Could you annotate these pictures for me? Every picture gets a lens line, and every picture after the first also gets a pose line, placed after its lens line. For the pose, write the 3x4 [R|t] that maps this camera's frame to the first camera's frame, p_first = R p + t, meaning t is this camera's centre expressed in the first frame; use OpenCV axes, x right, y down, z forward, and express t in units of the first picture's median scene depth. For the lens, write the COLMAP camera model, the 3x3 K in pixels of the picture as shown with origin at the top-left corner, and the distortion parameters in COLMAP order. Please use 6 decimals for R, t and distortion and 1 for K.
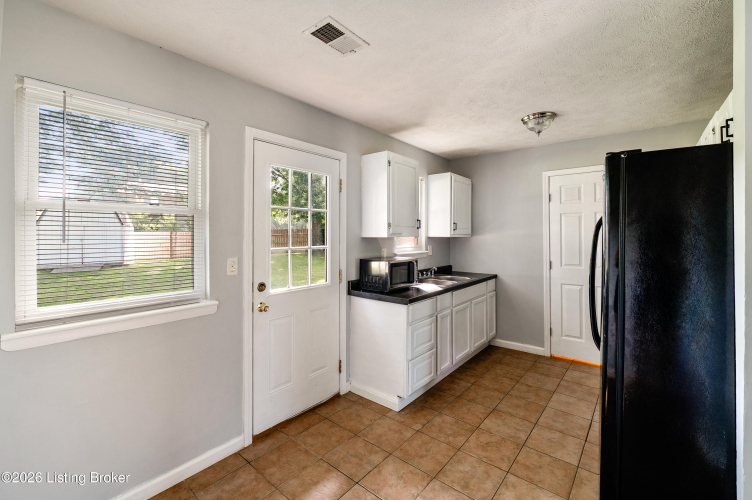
lens RADIAL K [[314.0, 0, 389.9], [0, 314.0, 231.1], [0, 0, 1]] dist [-0.003453, -0.000967]
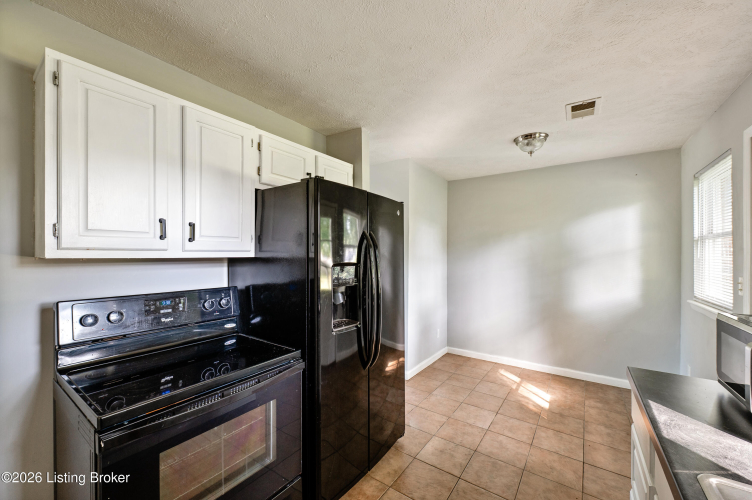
lens RADIAL K [[300.3, 0, 398.3], [0, 300.3, 256.6], [0, 0, 1]] dist [0.002081, -0.000553]
pose [[-0.993167, -0.004337, -0.116618, 0.471870], [-0.005598, 0.999929, 0.010488, 0.012205], [0.116564, 0.011069, -0.993122, 1.323736]]
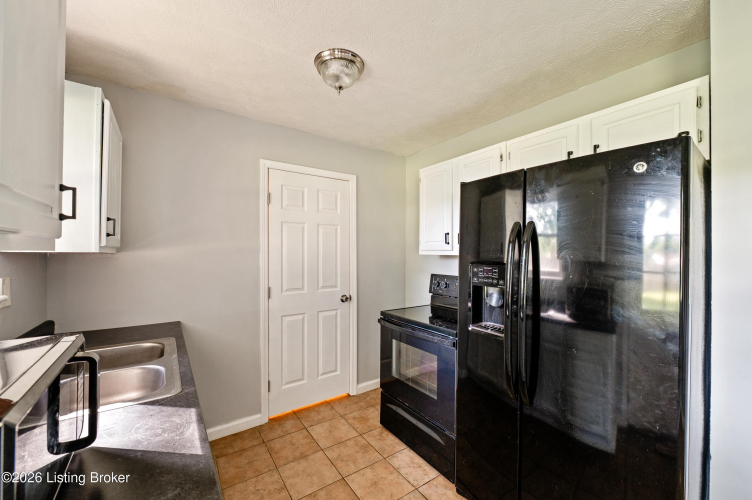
lens RADIAL K [[300.3, 0, 354.7], [0, 300.3, 249.8], [0, 0, 1]] dist [0.002081, -0.000553]
pose [[0.314363, 0.009006, 0.949260, -0.097386], [-0.014196, 0.999888, -0.004785, 0.015146], [-0.949197, -0.011971, 0.314456, 0.773123]]
